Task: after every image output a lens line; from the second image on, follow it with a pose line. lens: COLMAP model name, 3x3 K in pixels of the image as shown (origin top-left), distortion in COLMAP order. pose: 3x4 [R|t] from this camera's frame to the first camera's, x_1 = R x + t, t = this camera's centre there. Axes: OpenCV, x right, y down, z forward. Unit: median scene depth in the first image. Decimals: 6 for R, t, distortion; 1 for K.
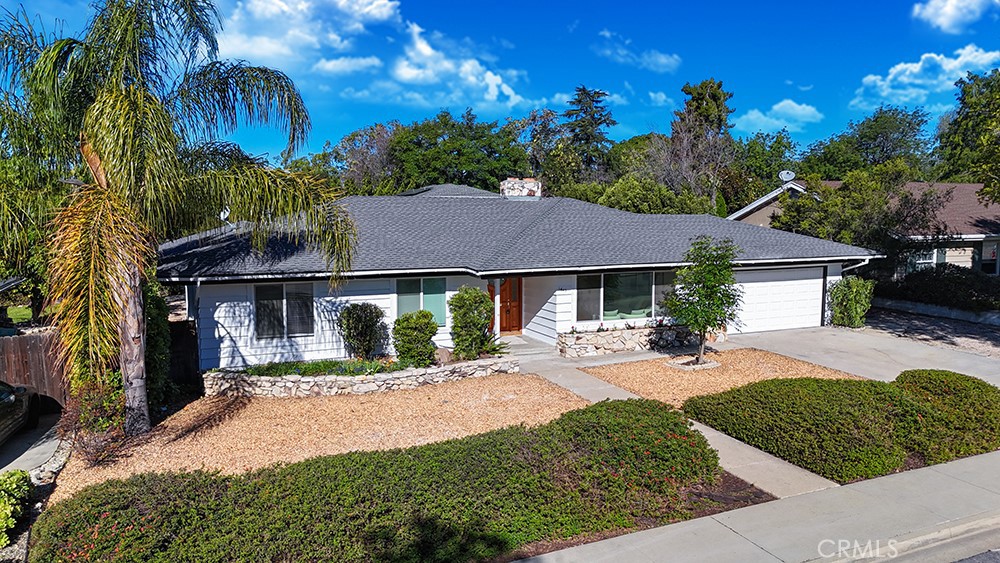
lens RADIAL K [[693.0, 0, 500.0], [0, 693.0, 281.5], [0, 0, 1]] dist [0.051546, -0.042248]
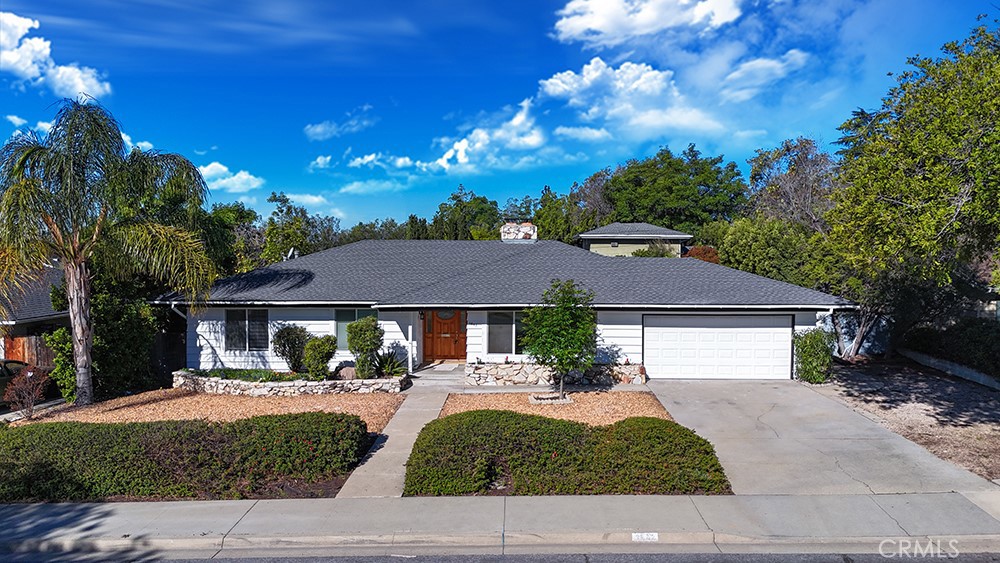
lens RADIAL K [[689.9, 0, 500.1], [0, 689.9, 231.9], [0, 0, 1]] dist [0.032706, -0.003050]
pose [[0.915787, -0.004376, -0.401641, 0.648379], [-0.042853, 0.993169, -0.108530, -0.019005], [0.399372, 0.116602, 0.909344, -0.026244]]
